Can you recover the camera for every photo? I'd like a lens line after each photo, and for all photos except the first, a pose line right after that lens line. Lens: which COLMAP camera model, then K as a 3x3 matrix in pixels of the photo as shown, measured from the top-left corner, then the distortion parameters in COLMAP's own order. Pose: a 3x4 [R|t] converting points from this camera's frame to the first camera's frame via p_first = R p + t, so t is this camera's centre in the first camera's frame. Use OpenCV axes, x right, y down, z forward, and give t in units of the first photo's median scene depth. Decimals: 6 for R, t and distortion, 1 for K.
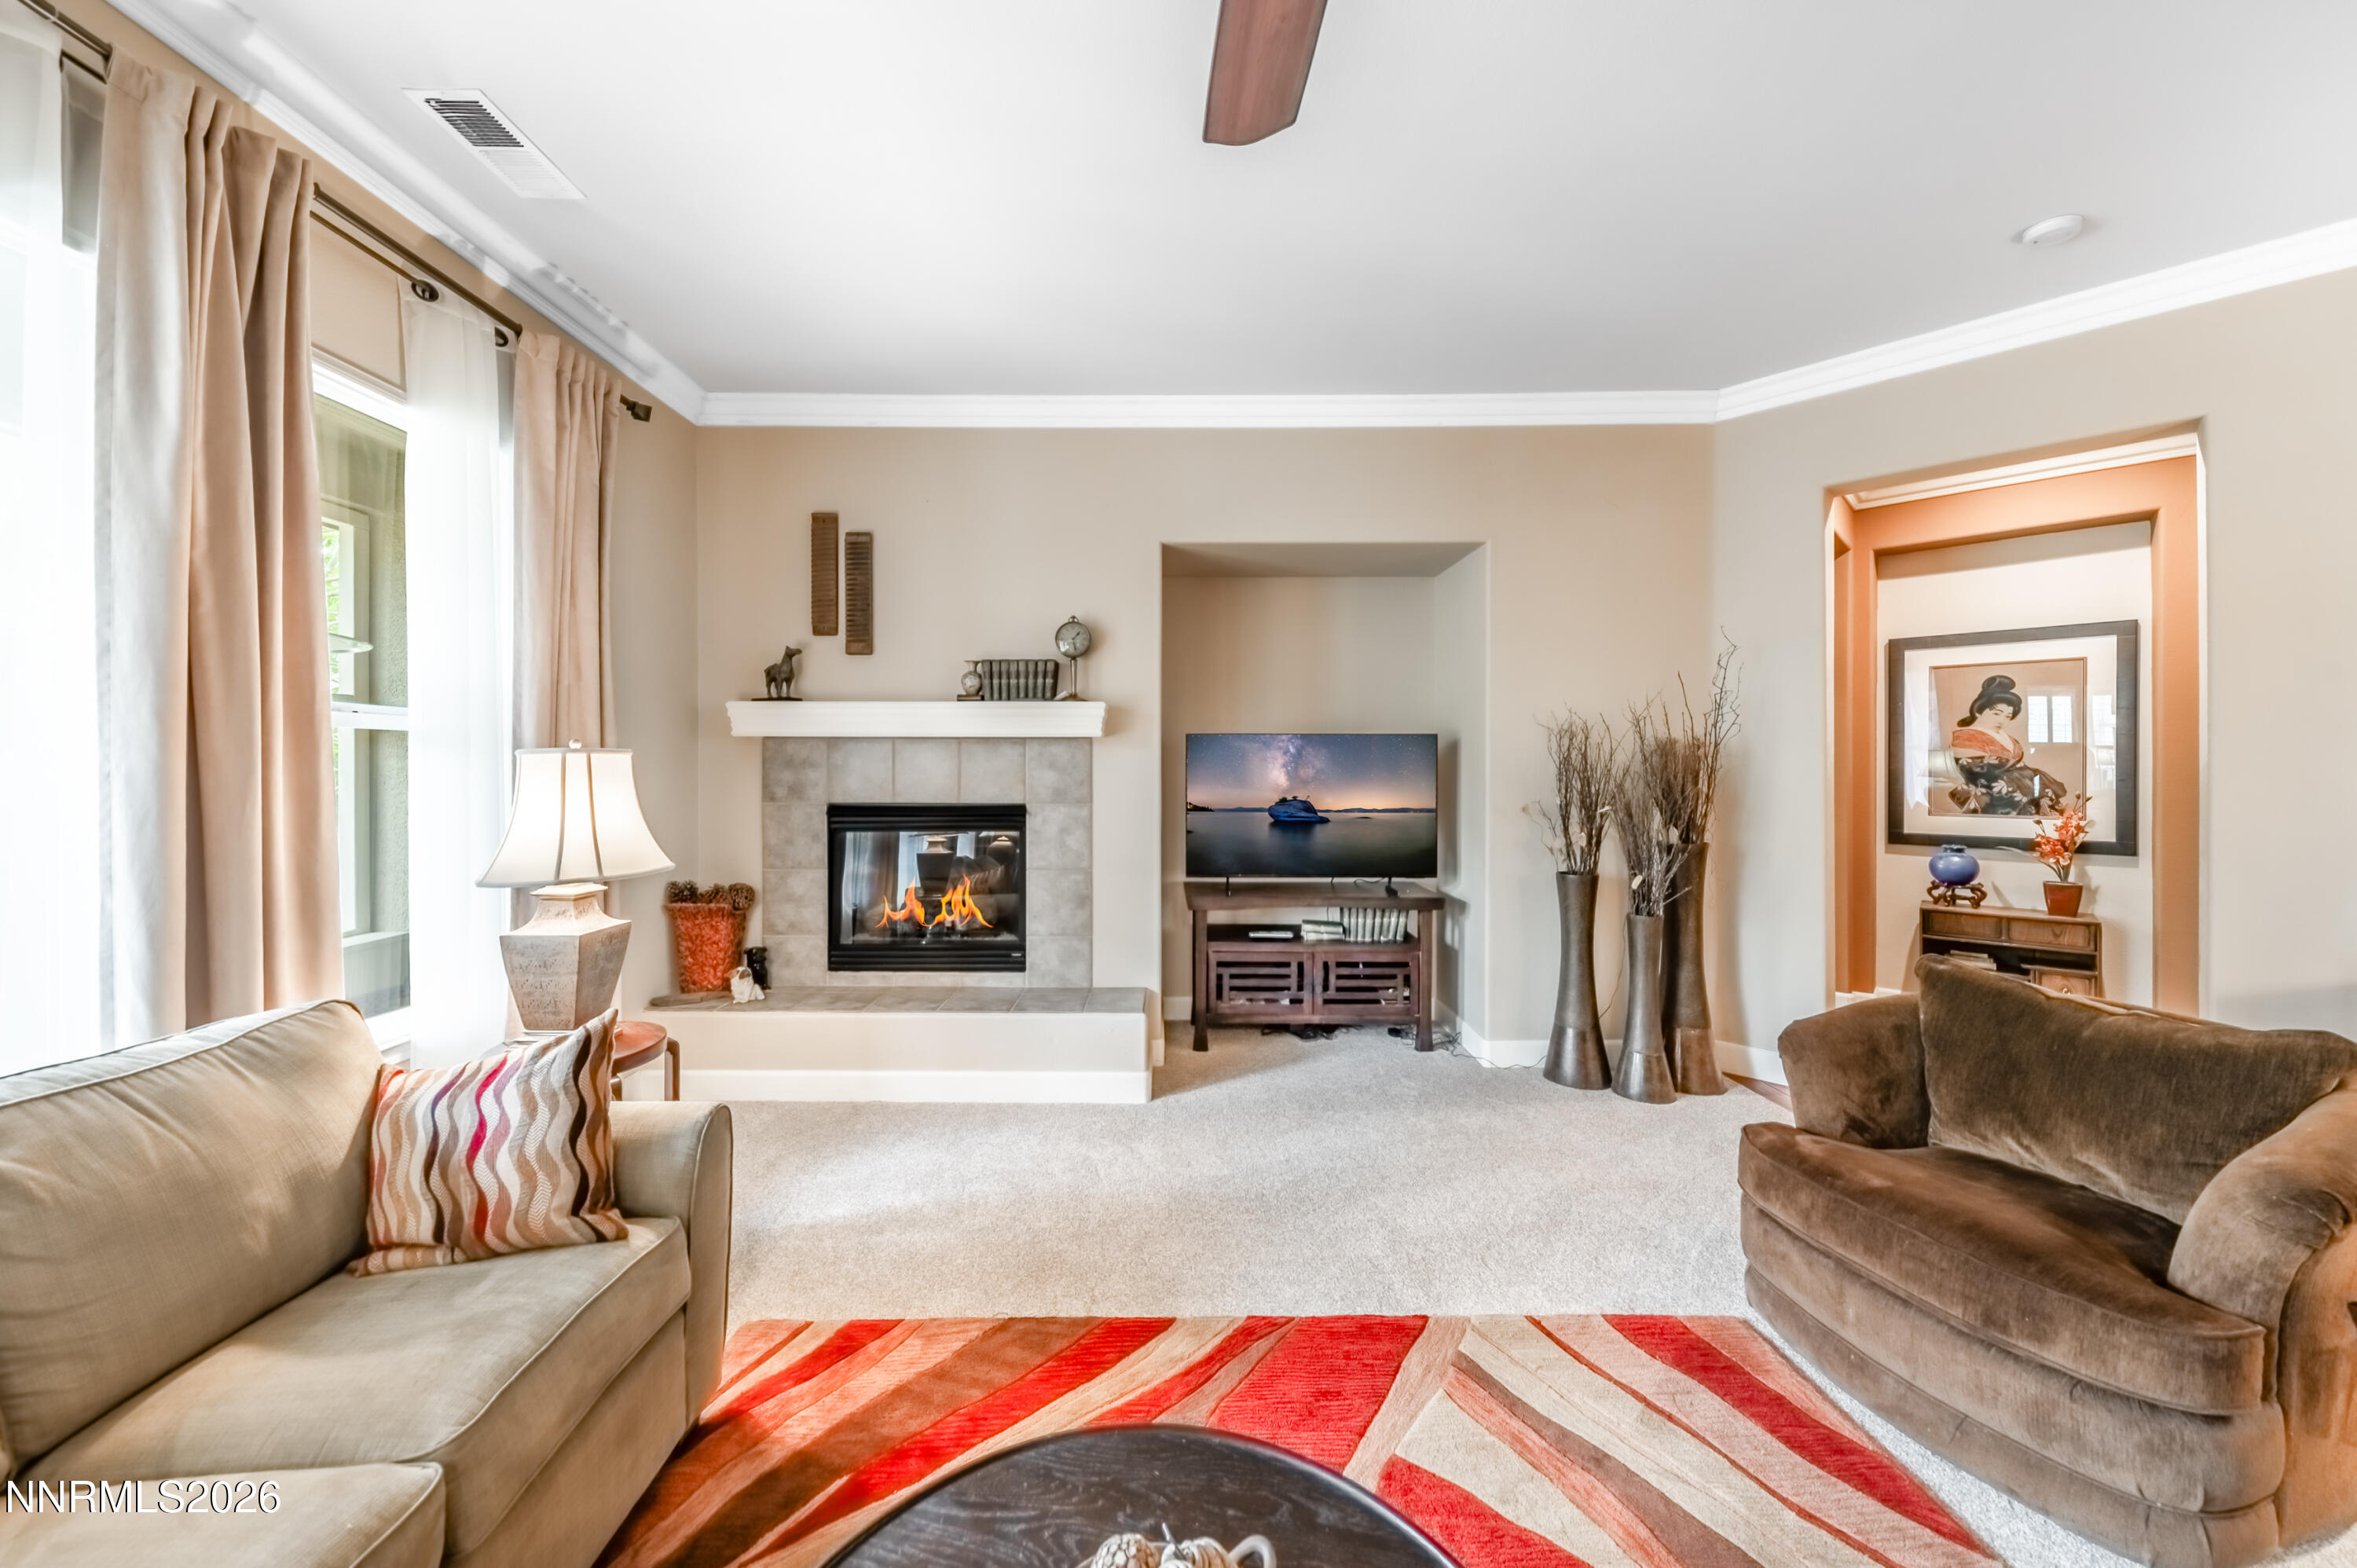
lens RADIAL K [[832.5, 0, 1154.5], [0, 832.5, 754.4], [0, 0, 1]] dist [-0.006356, -0.000258]
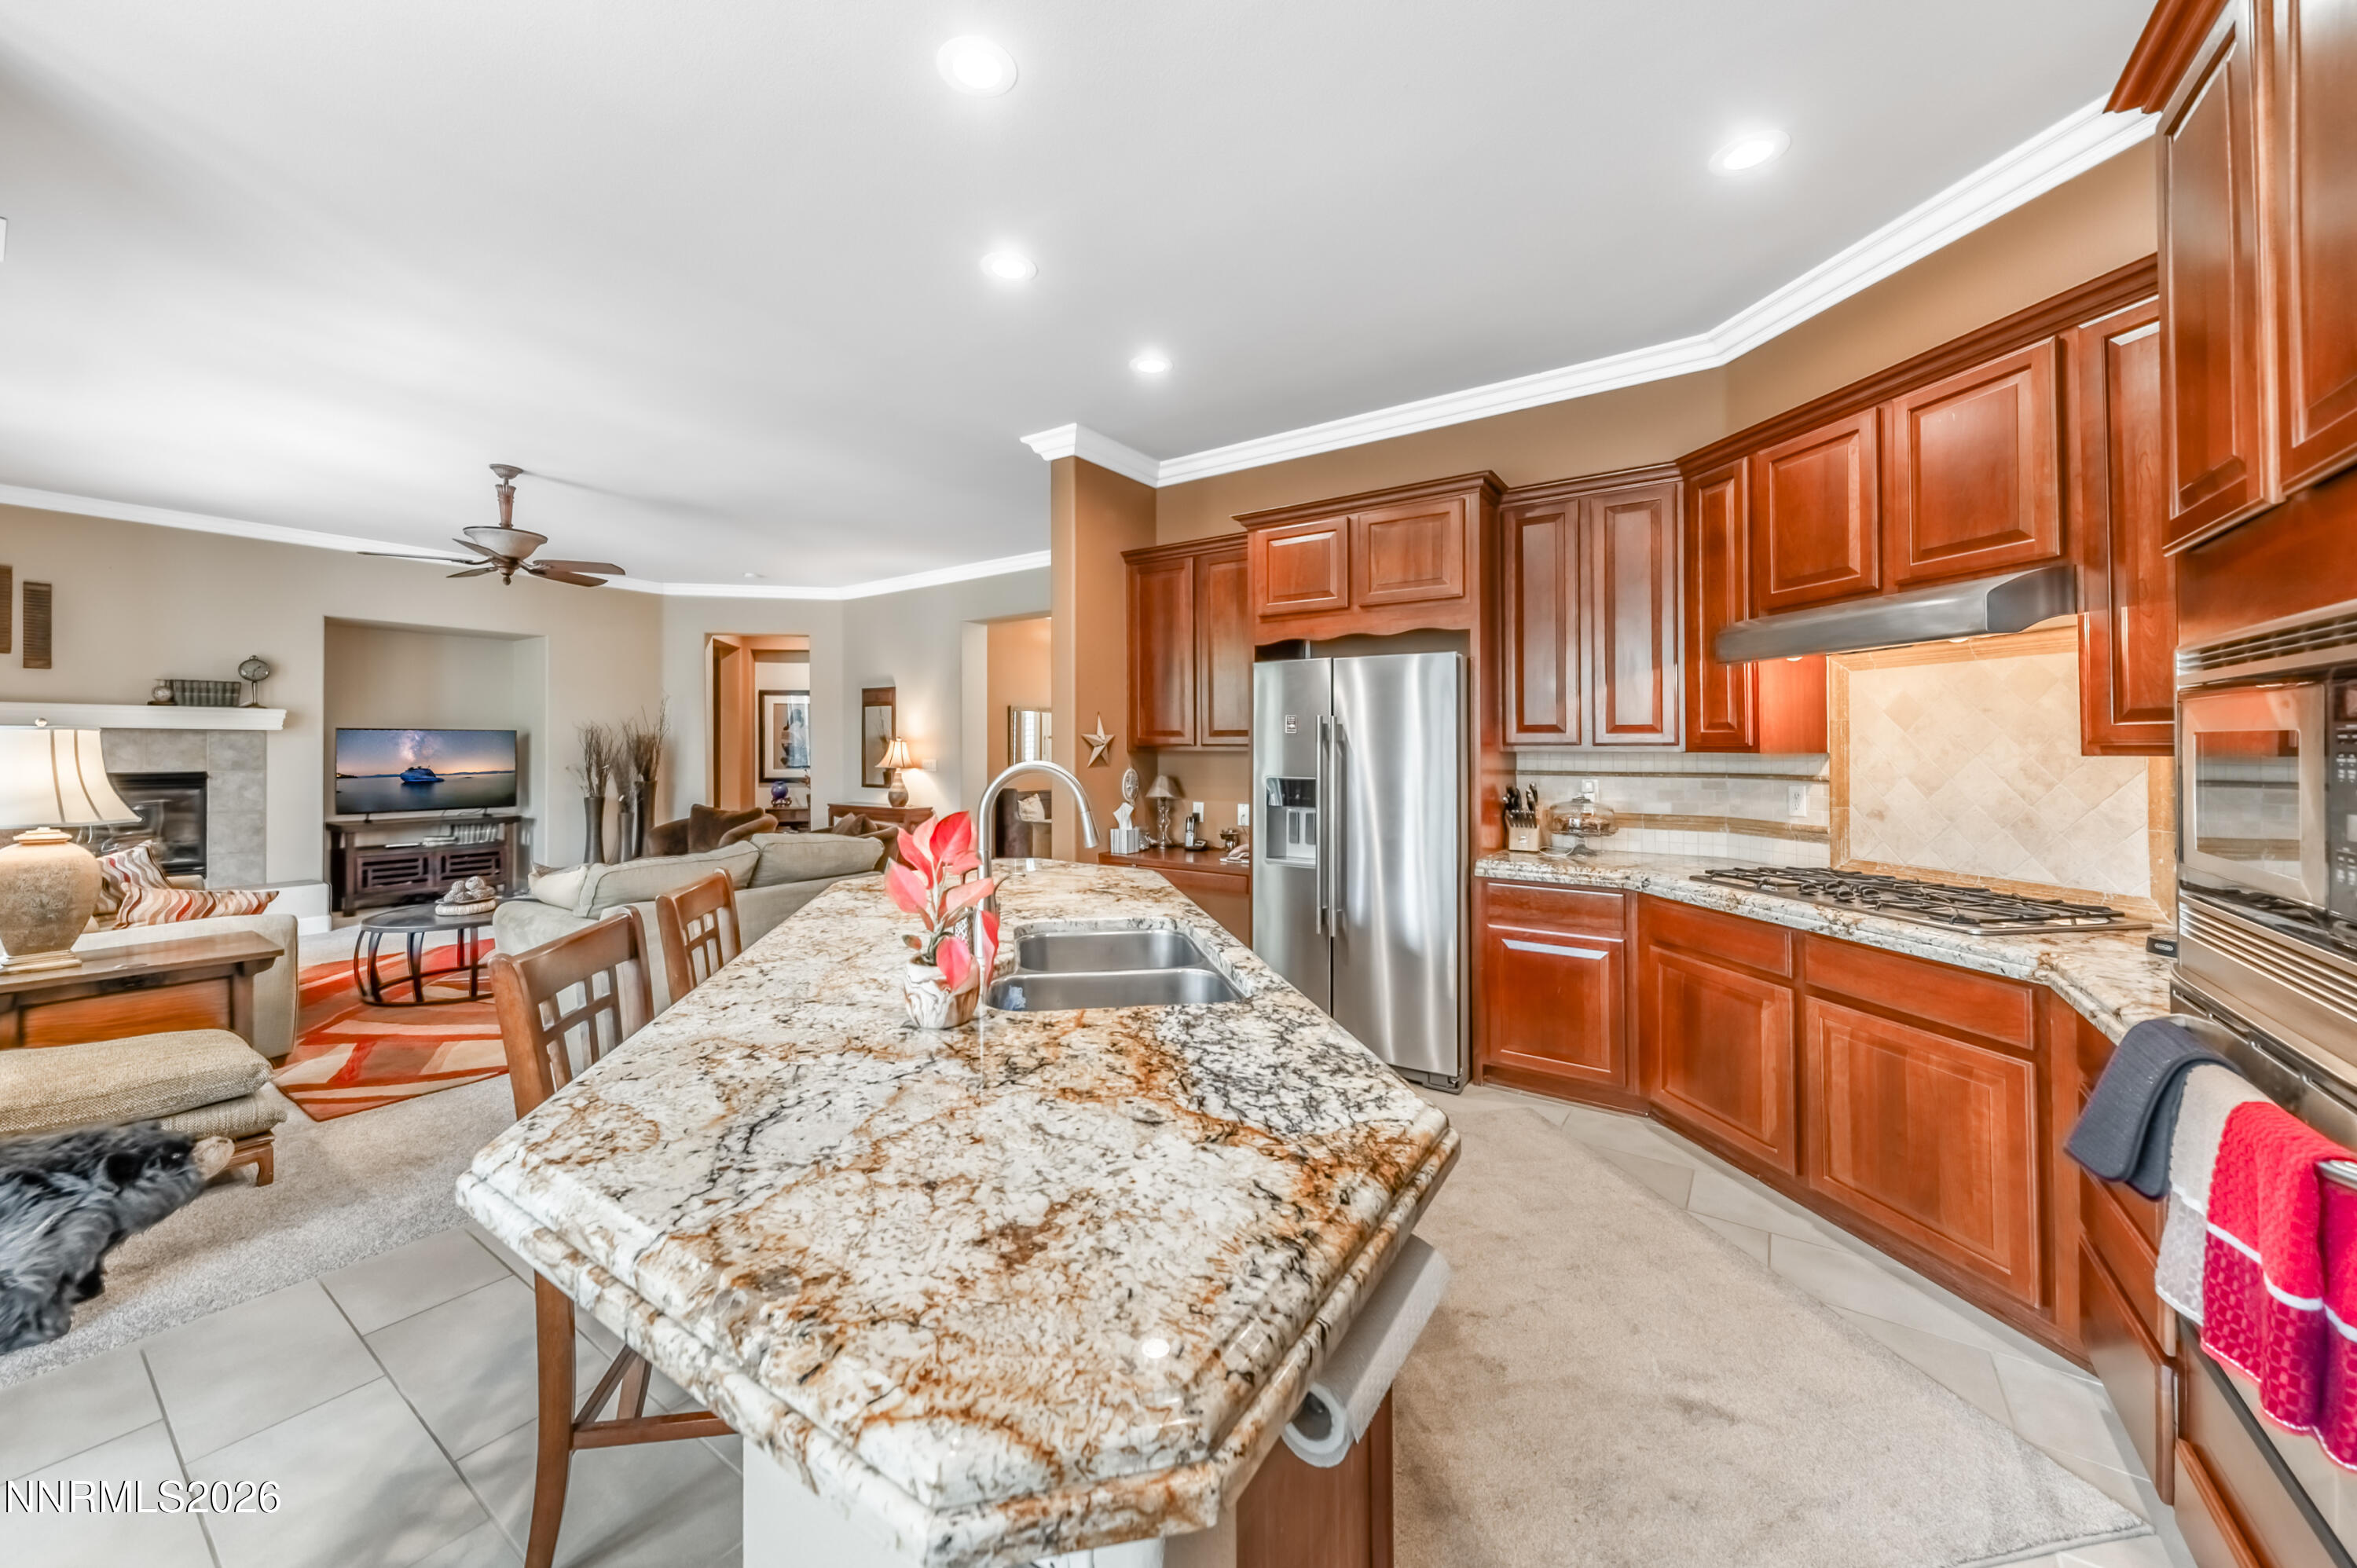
lens RADIAL K [[877.2, 0, 1169.6], [0, 877.2, 735.4], [0, 0, 1]] dist [-0.002132, -0.000227]
pose [[0.574334, 0.008889, 0.818573, -0.458922], [0.002744, 0.999915, -0.012783, 0.016854], [-0.818617, 0.009588, 0.574260, -1.422053]]
